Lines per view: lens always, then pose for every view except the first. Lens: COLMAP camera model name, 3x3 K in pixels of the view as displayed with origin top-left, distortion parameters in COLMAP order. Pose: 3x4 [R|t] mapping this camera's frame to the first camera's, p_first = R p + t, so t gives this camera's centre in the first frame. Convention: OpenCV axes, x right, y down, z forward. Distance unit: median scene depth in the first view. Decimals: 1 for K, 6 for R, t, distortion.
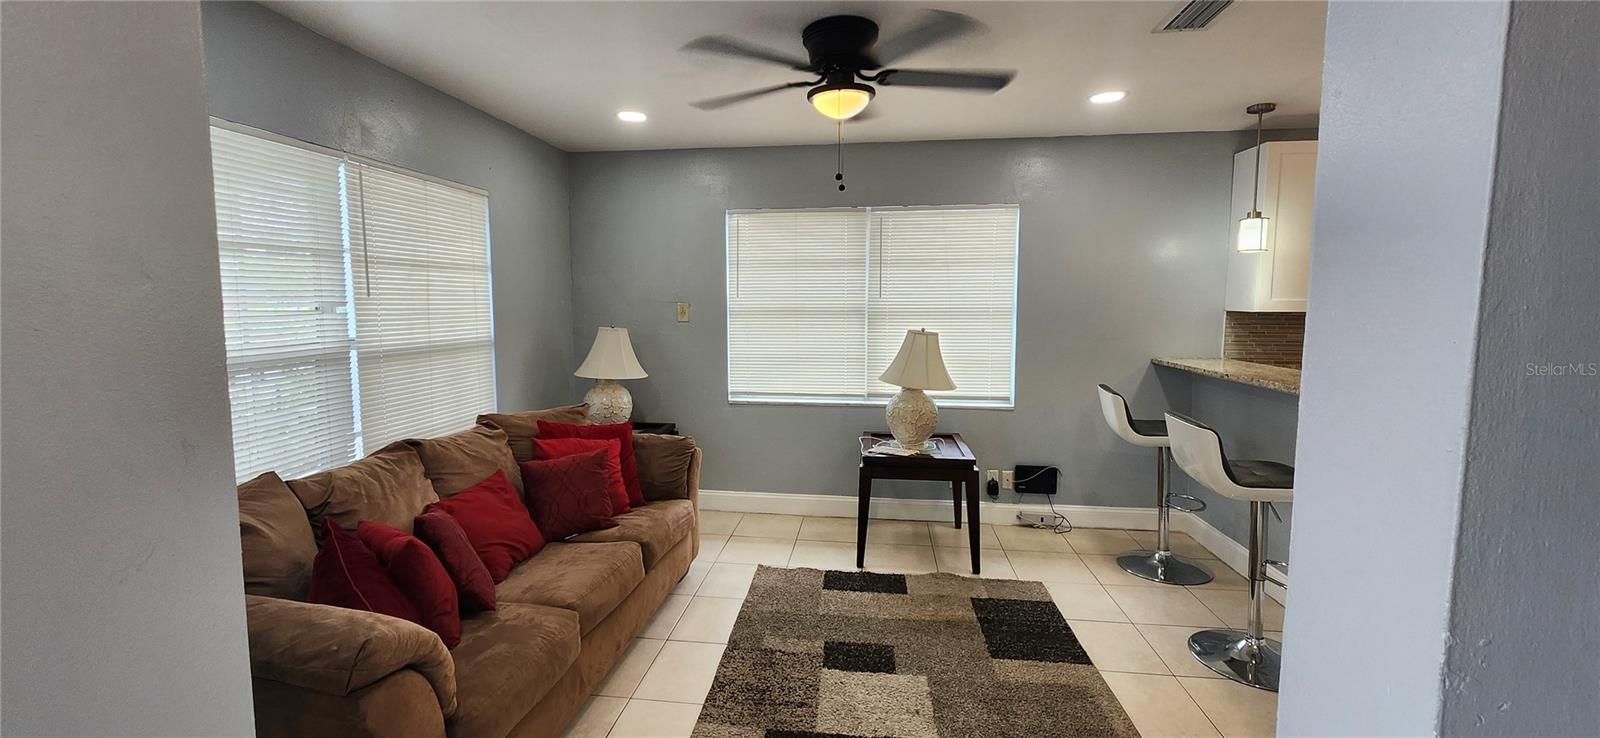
lens RADIAL K [[631.5, 0, 803.7], [0, 631.5, 357.9], [0, 0, 1]] dist [0.000605, -0.000818]
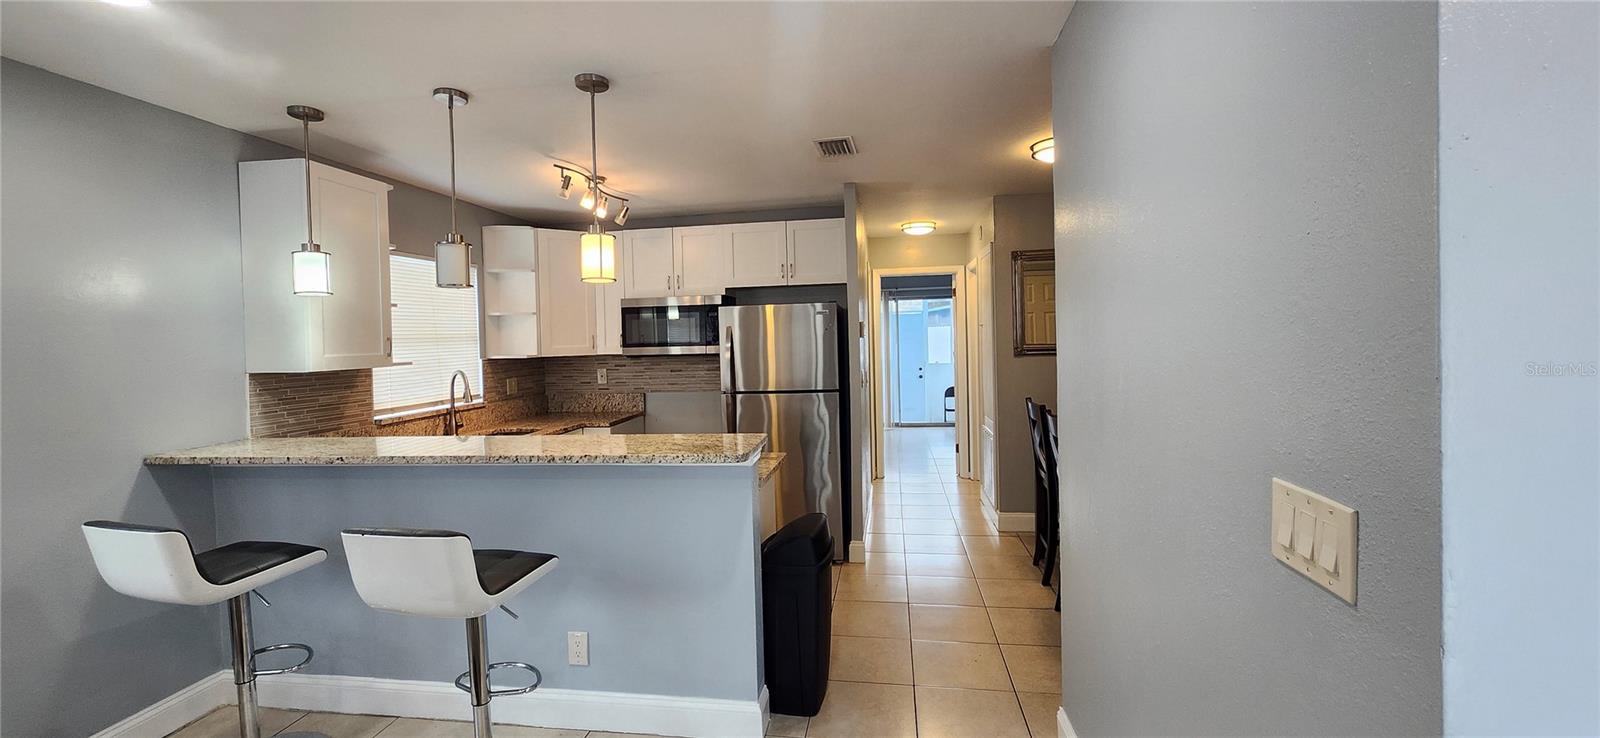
lens RADIAL K [[631.5, 0, 793.3], [0, 631.5, 354.2], [0, 0, 1]] dist [0.000605, -0.000818]
pose [[0.034864, -0.029697, 0.998951, -0.040115], [0.117245, 0.992778, 0.025421, -0.044500], [-0.992491, 0.116235, 0.038094, 0.373250]]
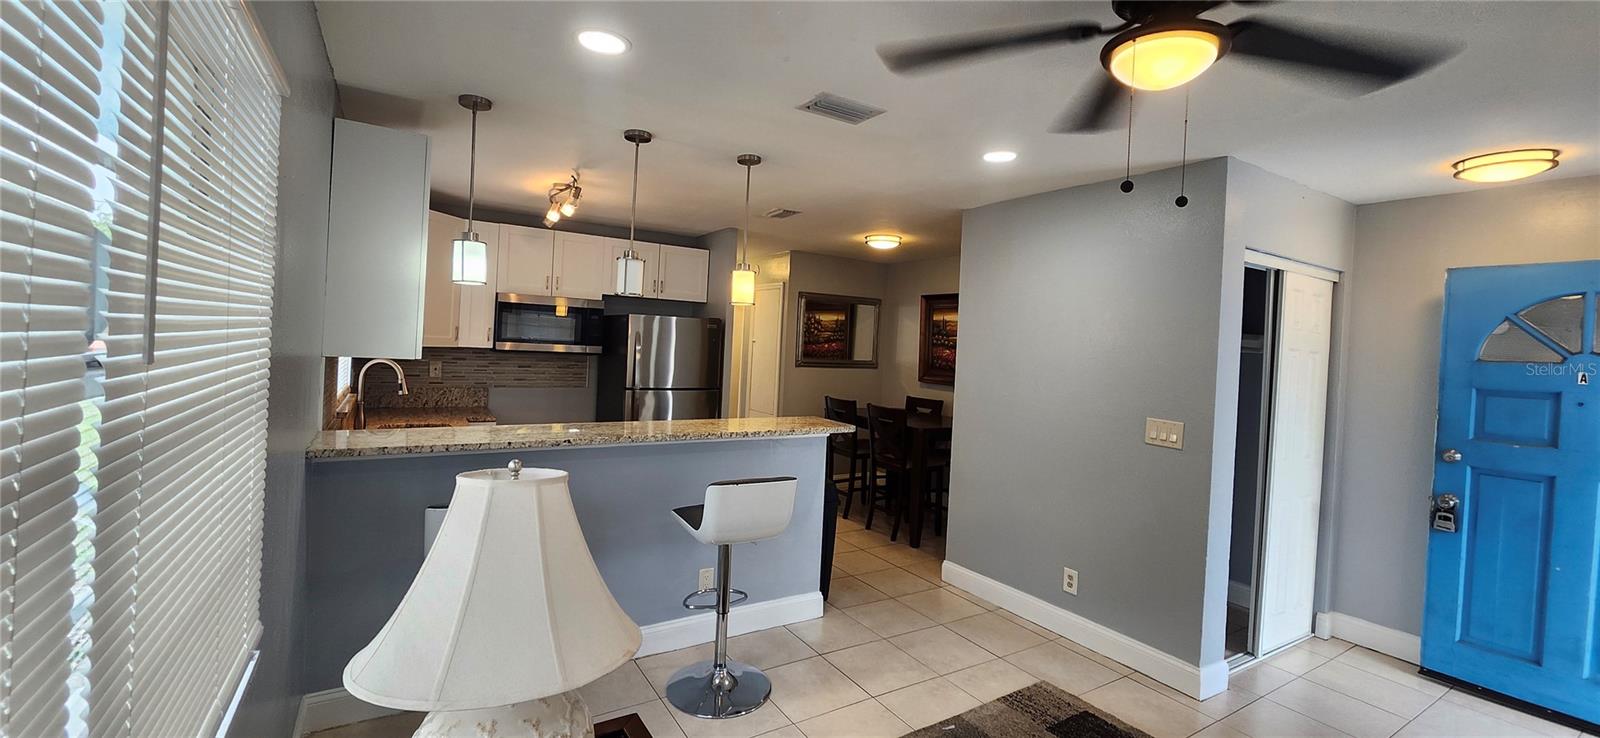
lens RADIAL K [[631.5, 0, 791.5], [0, 631.5, 351.5], [0, 0, 1]] dist [0.000605, -0.000818]
pose [[-0.622544, -0.040217, 0.781550, -0.134487], [0.021810, 0.997399, 0.068697, -0.124515], [-0.782281, 0.059812, -0.620048, 1.130368]]
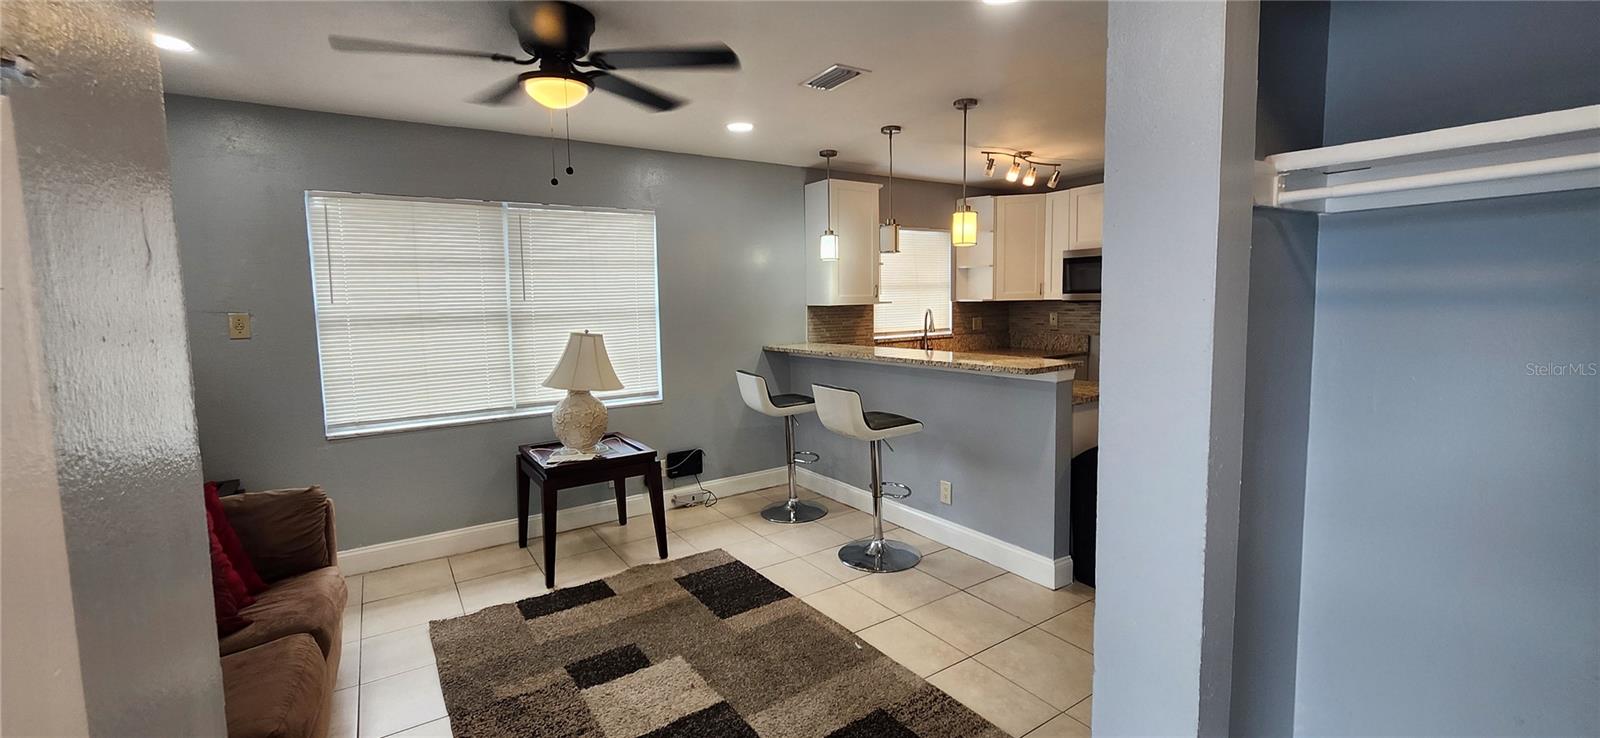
lens RADIAL K [[631.5, 0, 800.6], [0, 631.5, 356.6], [0, 0, 1]] dist [0.000605, -0.000818]
pose [[0.756624, -0.076464, 0.649363, -0.203241], [0.080630, 0.996470, 0.023389, -0.001772], [-0.648859, 0.034662, 0.760119, 0.033098]]
